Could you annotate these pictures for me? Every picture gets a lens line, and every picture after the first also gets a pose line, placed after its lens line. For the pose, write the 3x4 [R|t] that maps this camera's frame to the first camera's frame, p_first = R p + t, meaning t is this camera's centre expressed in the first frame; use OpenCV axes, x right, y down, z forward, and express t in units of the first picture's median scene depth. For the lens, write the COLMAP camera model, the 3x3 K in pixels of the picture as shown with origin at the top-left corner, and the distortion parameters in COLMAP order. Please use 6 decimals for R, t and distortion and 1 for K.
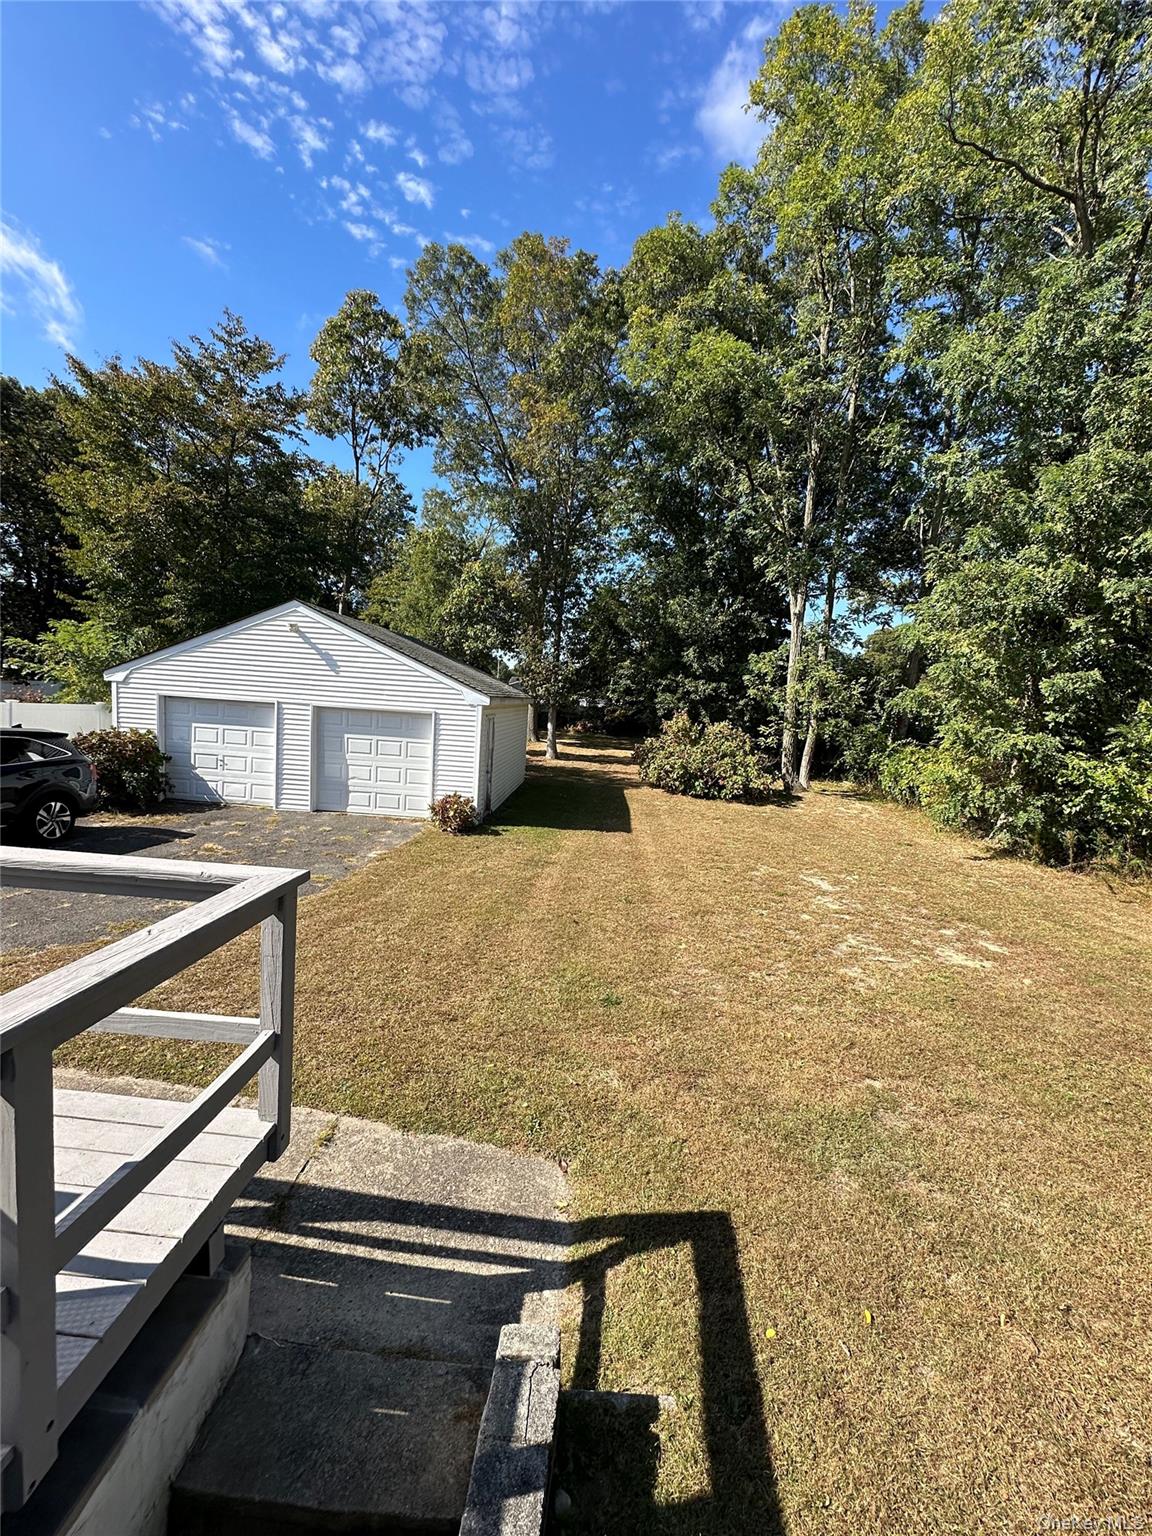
lens RADIAL K [[612.5, 0, 576.0], [0, 612.5, 768.0], [0, 0, 1]] dist [-0.000687, 0.000034]
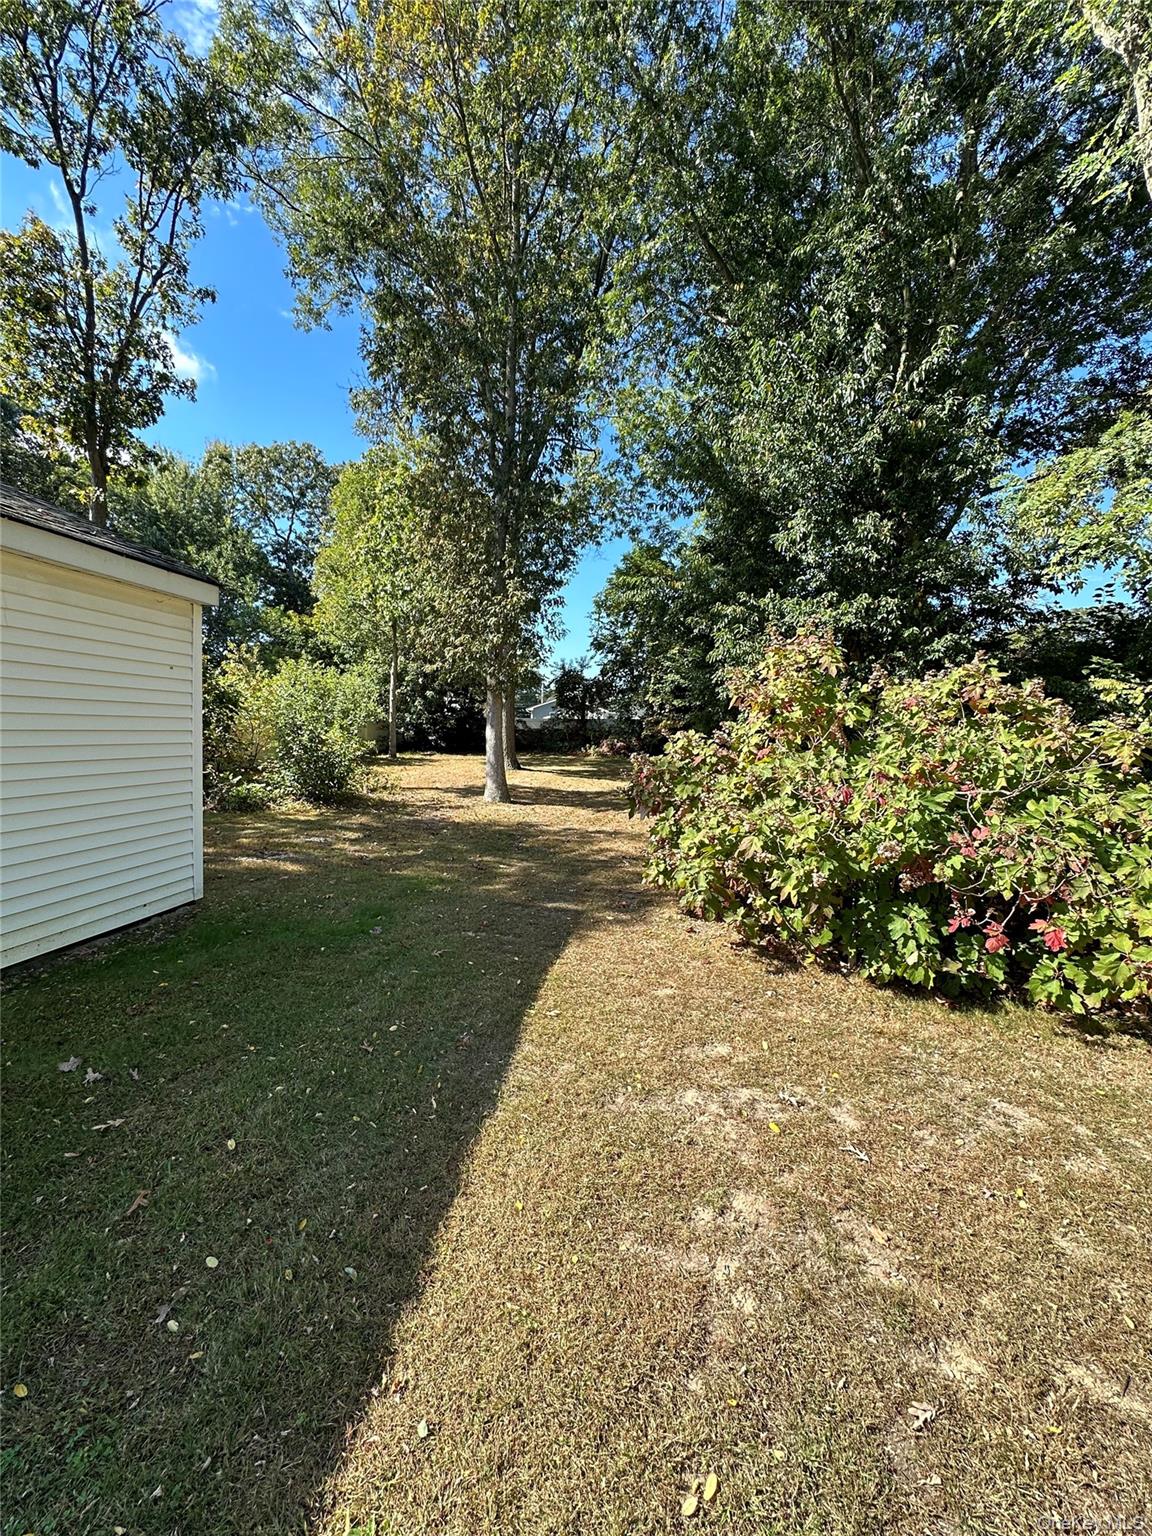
lens RADIAL K [[612.5, 0, 576.0], [0, 612.5, 768.0], [0, 0, 1]] dist [-0.000687, 0.000034]
pose [[0.993438, -0.025430, -0.111512, 0.112130], [0.019323, 0.998272, -0.055501, -0.019742], [0.112731, 0.052982, 0.992212, 0.779864]]
